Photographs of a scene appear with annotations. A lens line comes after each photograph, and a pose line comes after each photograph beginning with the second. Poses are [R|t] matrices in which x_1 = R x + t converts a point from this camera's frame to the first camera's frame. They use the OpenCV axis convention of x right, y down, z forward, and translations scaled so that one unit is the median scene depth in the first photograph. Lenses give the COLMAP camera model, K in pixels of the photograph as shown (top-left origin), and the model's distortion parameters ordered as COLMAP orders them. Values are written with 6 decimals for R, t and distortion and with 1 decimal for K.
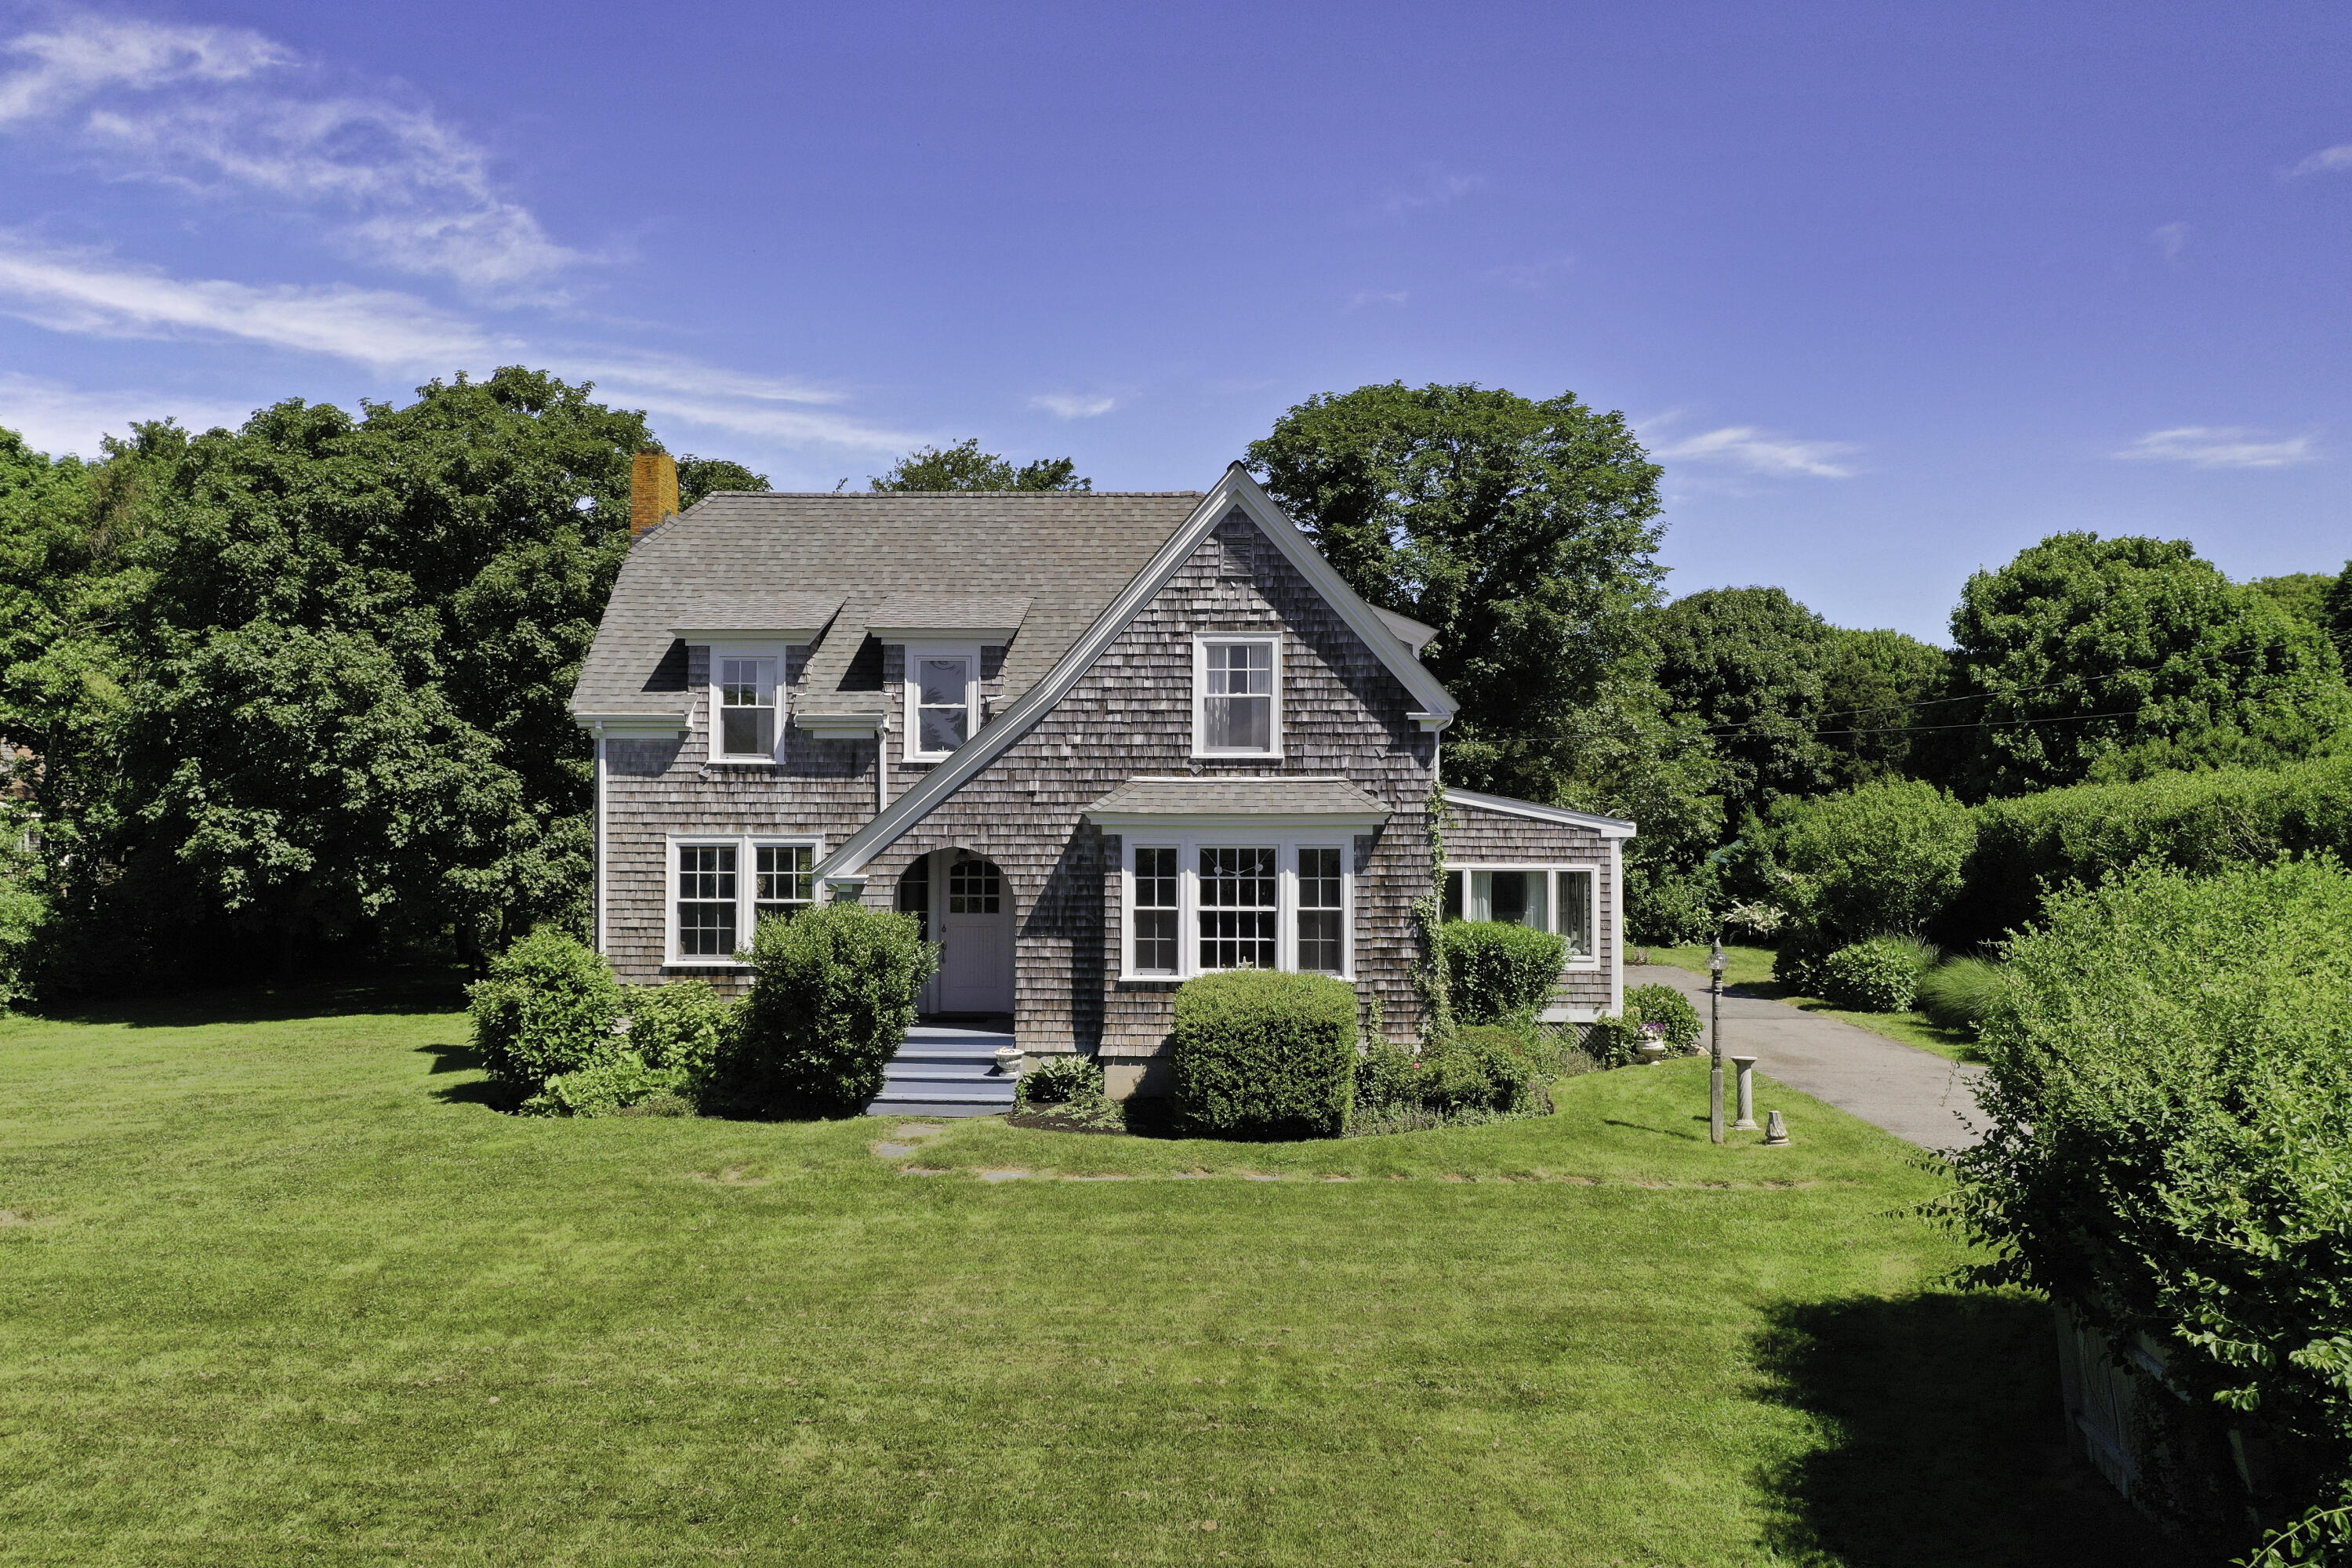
lens RADIAL K [[1876.6, 0, 1185.2], [0, 1876.6, 786.3], [0, 0, 1]] dist [0.021361, 0.010477]
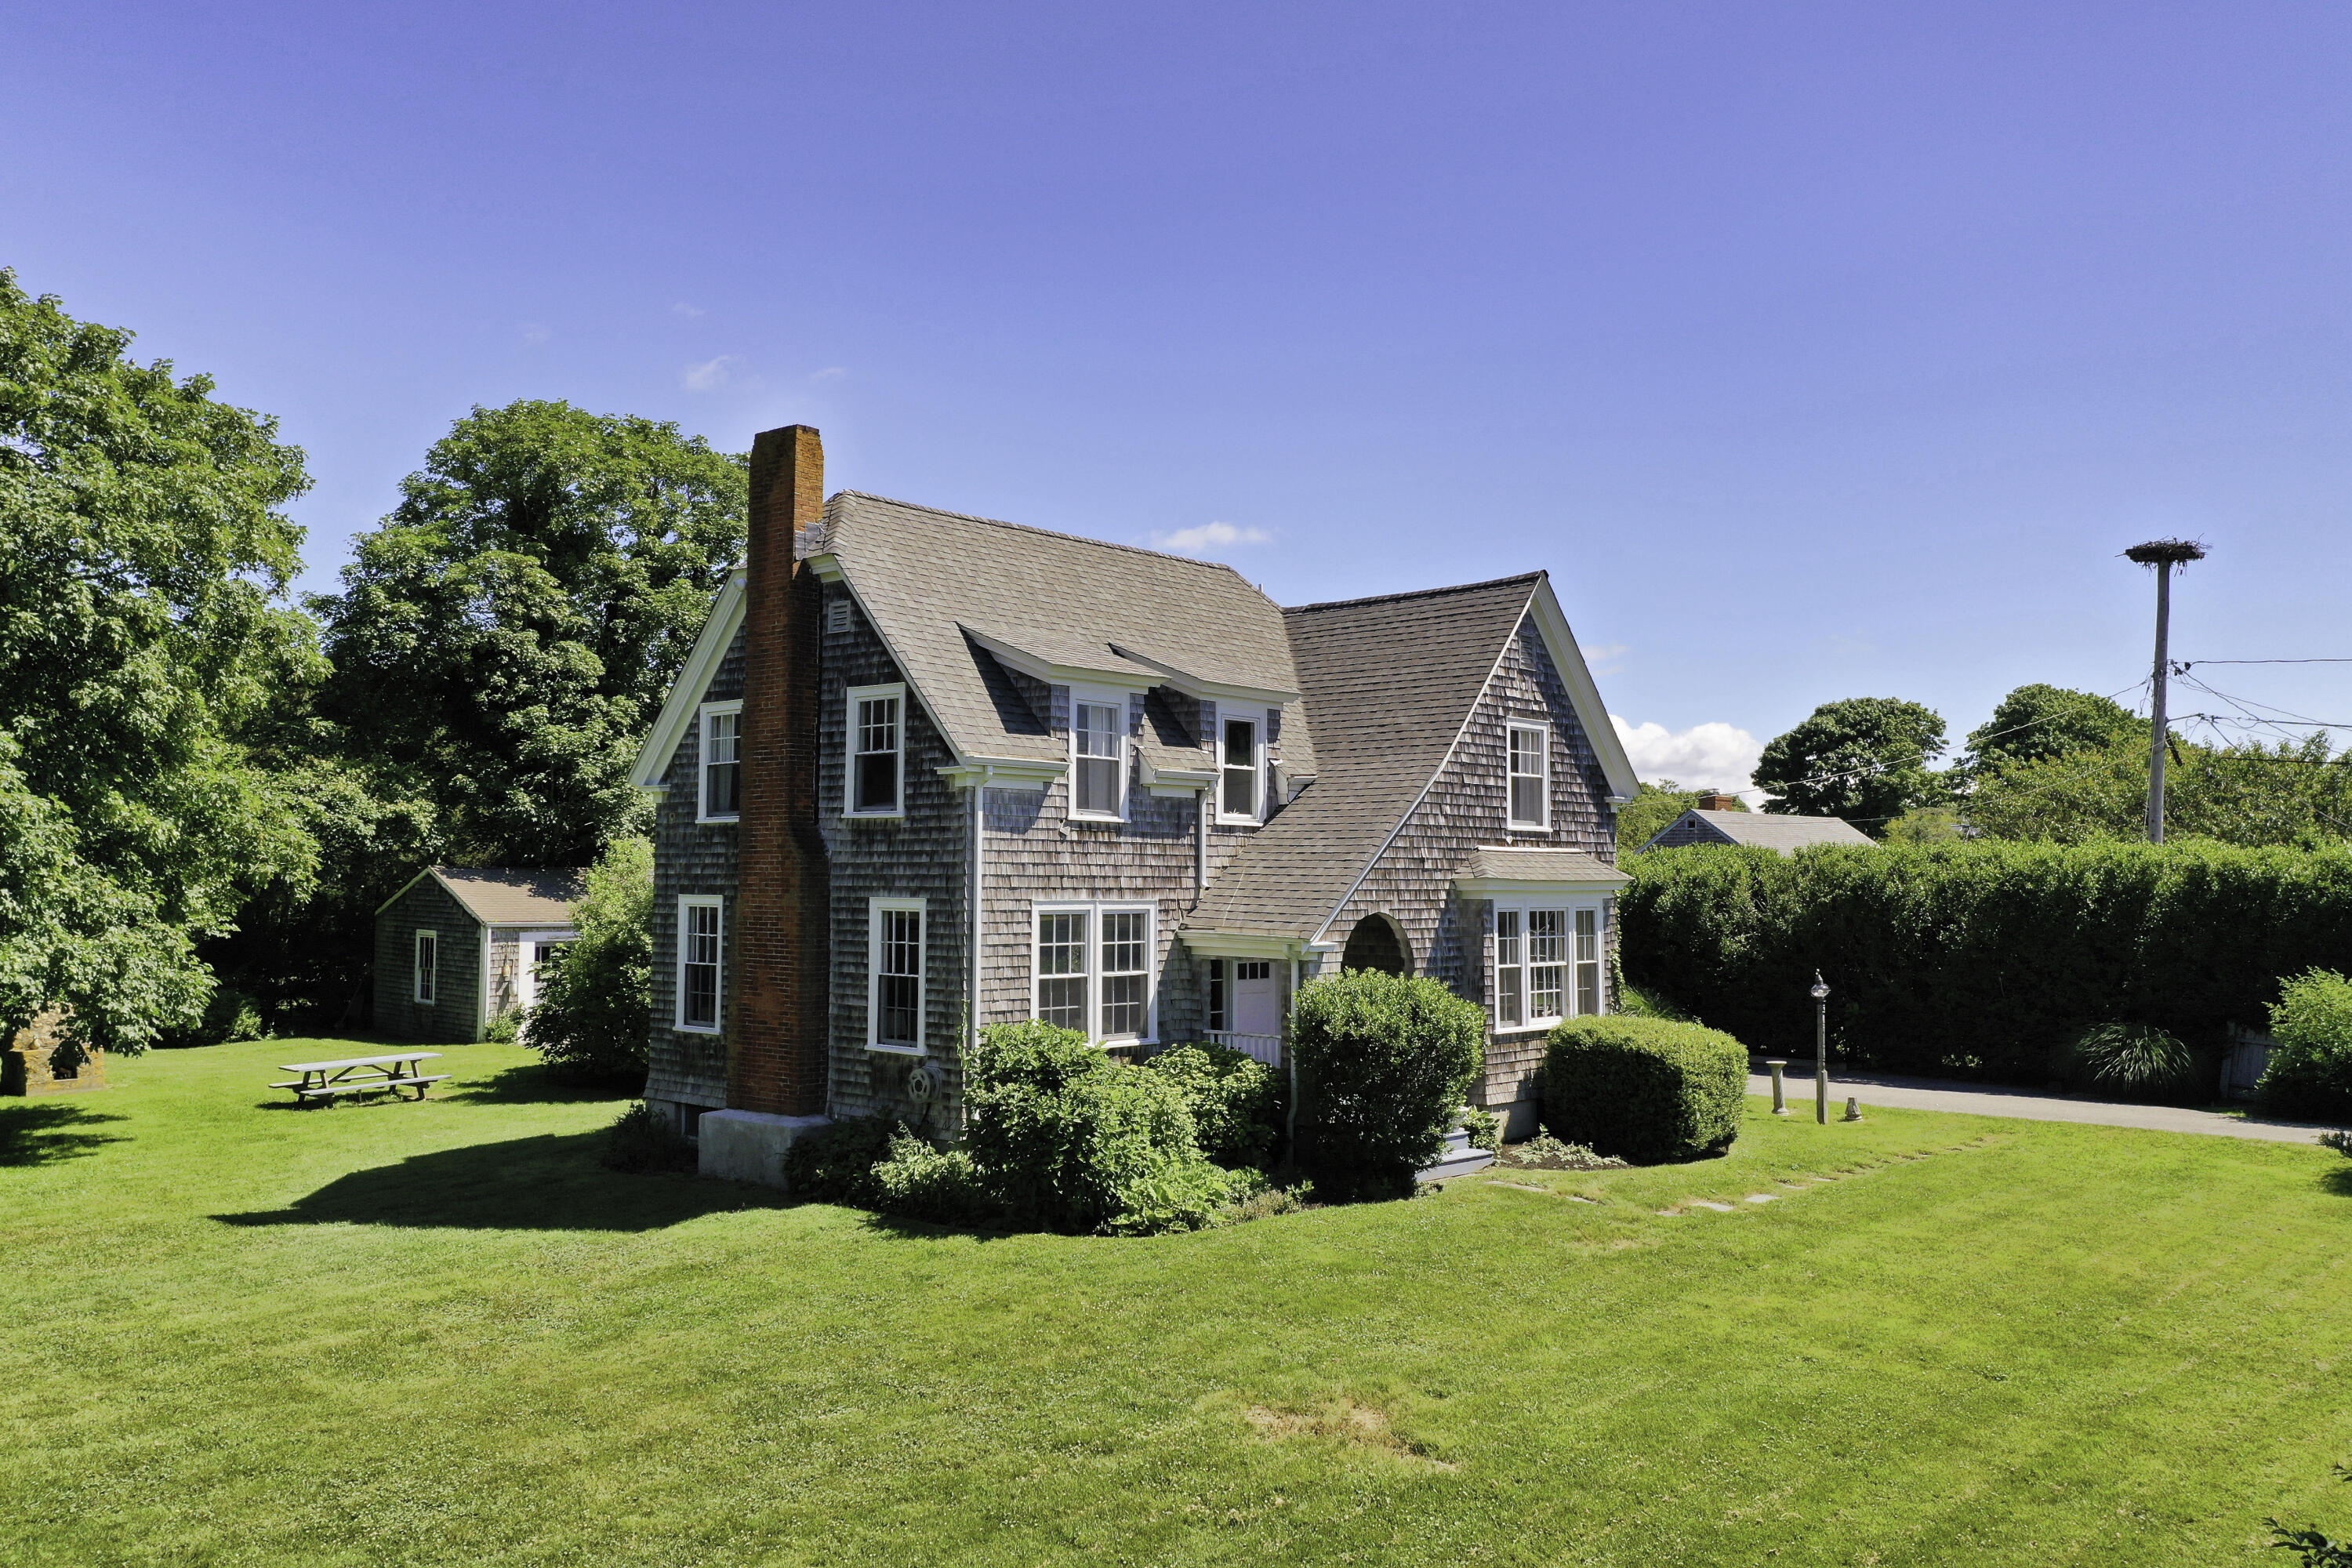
lens RADIAL K [[1876.6, 0, 1165.9], [0, 1876.6, 781.4], [0, 0, 1]] dist [0.021361, 0.010477]
pose [[0.650245, 0.042235, 0.758550, -0.891059], [-0.019513, 0.999053, -0.038899, 0.003191], [-0.759474, 0.010493, 0.650453, 0.393634]]
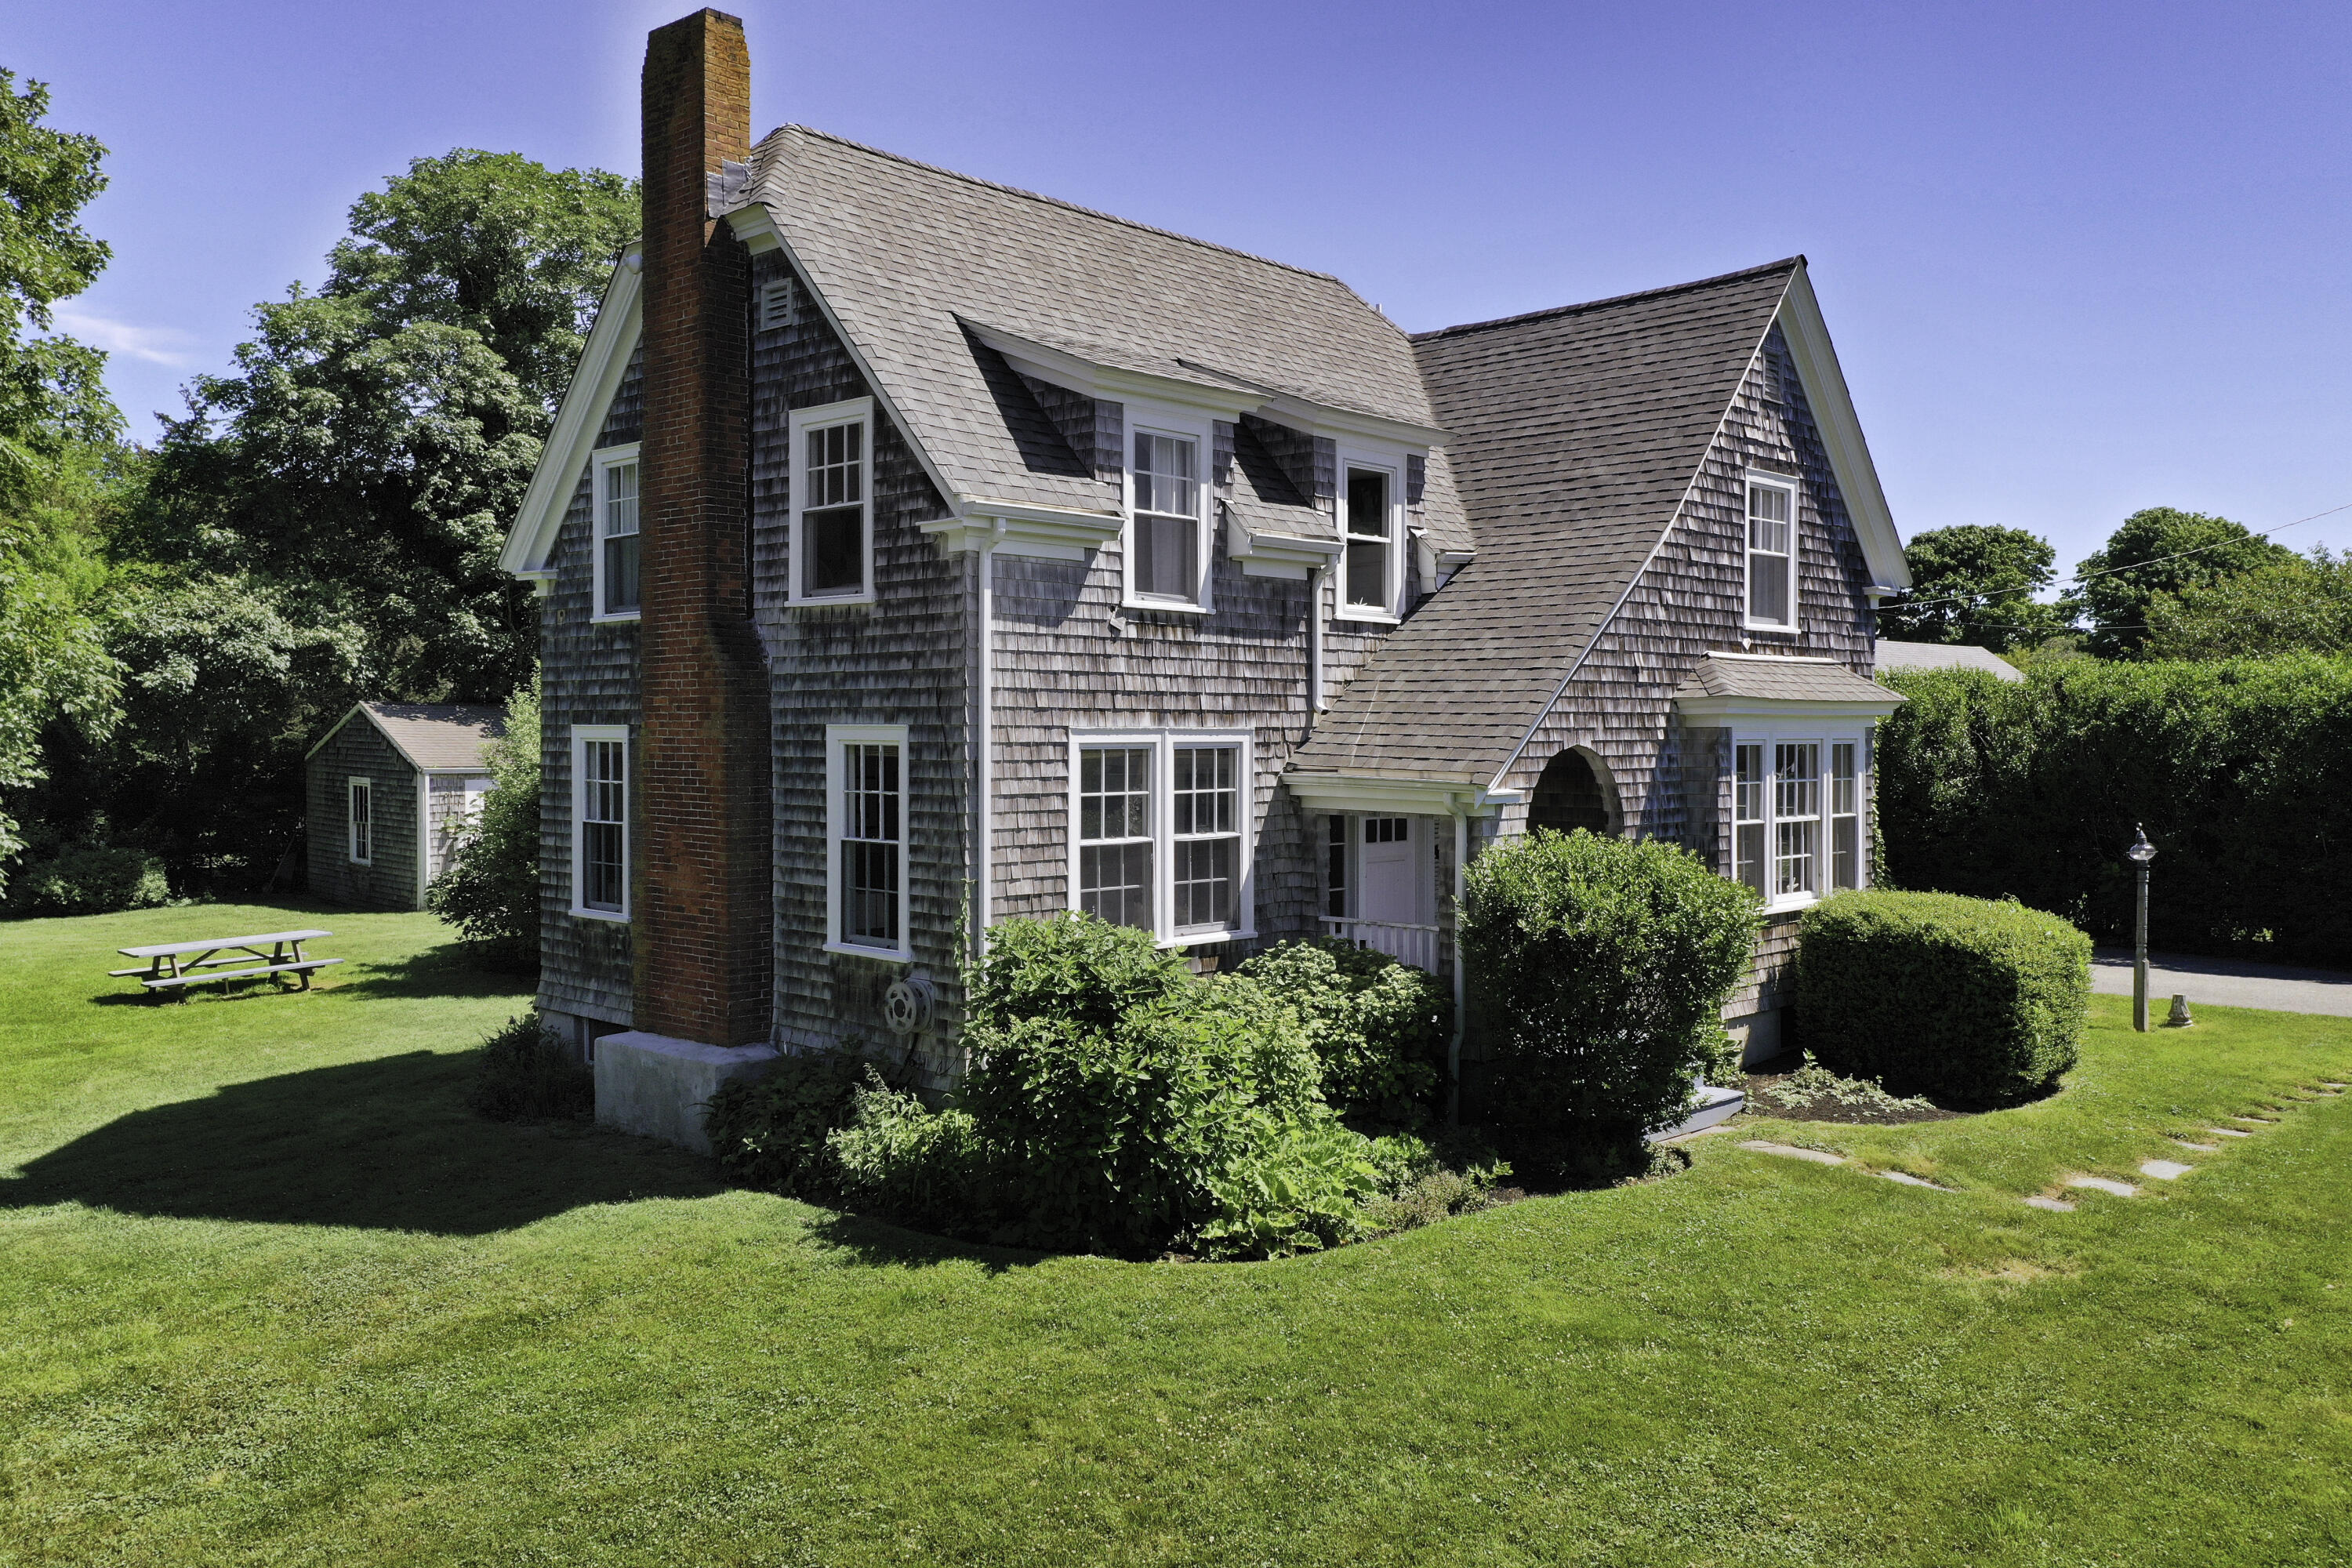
lens RADIAL K [[1876.6, 0, 1169.3], [0, 1876.6, 775.0], [0, 0, 1]] dist [0.021361, 0.010477]
pose [[0.666912, -0.019173, 0.744890, -0.678987], [-0.015243, 0.999109, 0.039364, 0.016837], [-0.744980, -0.037607, 0.666025, 0.599195]]
